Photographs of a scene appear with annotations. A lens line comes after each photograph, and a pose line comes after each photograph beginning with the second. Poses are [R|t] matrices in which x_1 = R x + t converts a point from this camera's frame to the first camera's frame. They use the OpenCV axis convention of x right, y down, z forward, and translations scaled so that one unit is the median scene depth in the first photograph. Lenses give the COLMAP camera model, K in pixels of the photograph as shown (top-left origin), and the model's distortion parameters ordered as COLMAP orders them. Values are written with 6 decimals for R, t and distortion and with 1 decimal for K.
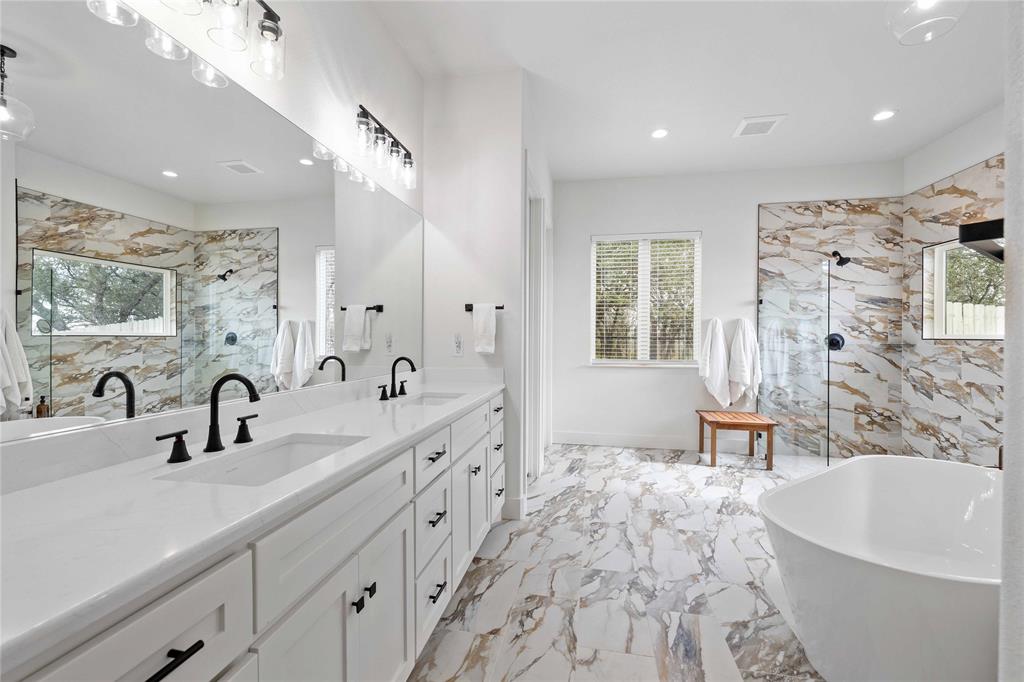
lens RADIAL K [[429.6, 0, 512.9], [0, 429.6, 339.4], [0, 0, 1]] dist [0.000945, -0.000451]
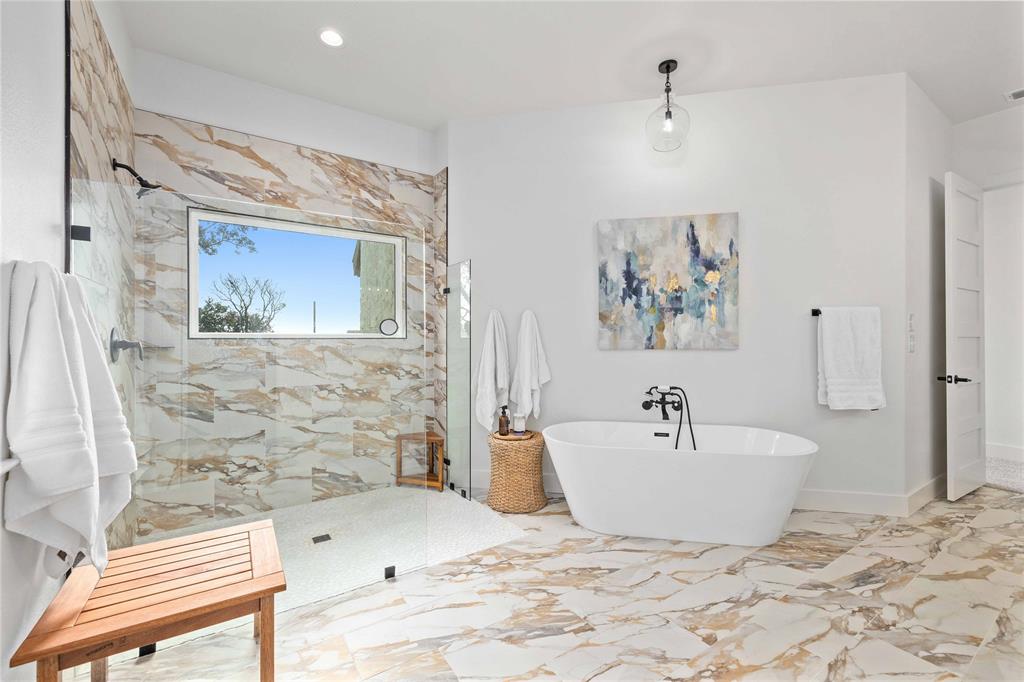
lens RADIAL K [[429.6, 0, 511.1], [0, 429.6, 337.0], [0, 0, 1]] dist [0.000945, -0.000451]
pose [[-0.696965, 0.000274, 0.717105, 0.112109], [0.004667, 0.999980, 0.004154, -0.004184], [-0.717090, 0.006242, -0.696953, 1.307231]]
